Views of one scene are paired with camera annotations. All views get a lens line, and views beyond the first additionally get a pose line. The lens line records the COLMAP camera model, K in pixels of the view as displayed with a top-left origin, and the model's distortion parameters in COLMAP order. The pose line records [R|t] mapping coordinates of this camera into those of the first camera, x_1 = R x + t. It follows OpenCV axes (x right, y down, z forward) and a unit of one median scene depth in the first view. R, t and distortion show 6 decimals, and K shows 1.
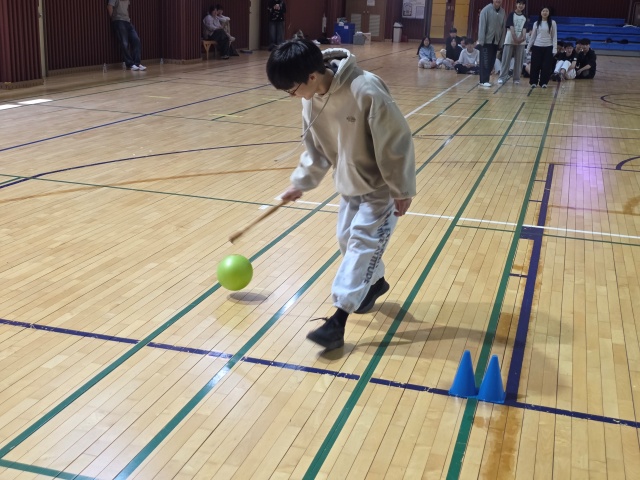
lens RADIAL K [[873.1, 0, 320.4], [0, 873.1, 239.8], [0, 0, 1]] dist [0.020365, 0.000000]
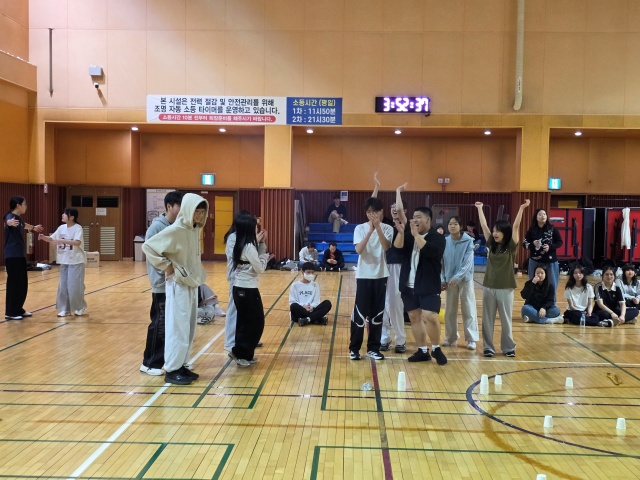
lens RADIAL K [[854.1, 0, 317.9], [0, 854.1, 244.1], [0, 0, 1]] dist [0.071661, 0.000000]
pose [[0.971139, -0.032379, 0.236307, 0.068722], [0.083249, 0.974451, -0.208602, -0.079973], [-0.223516, 0.222254, 0.949023, 0.283777]]
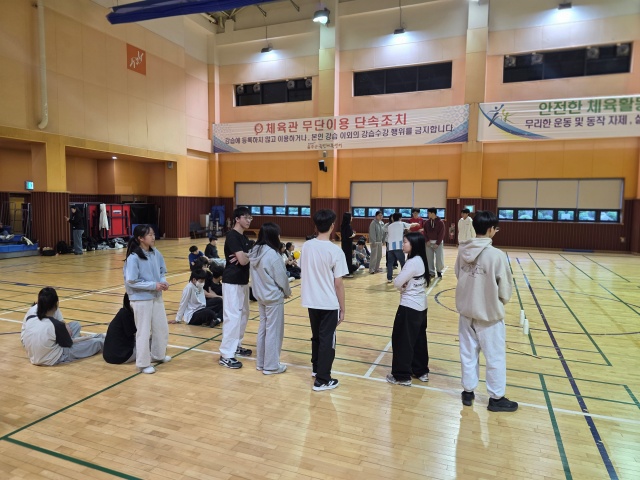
lens RADIAL K [[429.0, 0, 322.7], [0, 429.0, 235.2], [0, 0, 1]] dist [0.055543, -0.055647]
pose [[0.094828, -0.105824, 0.989853, -0.044800], [0.260237, 0.962393, 0.077957, -0.173062], [-0.960877, 0.250204, 0.118801, 0.588877]]
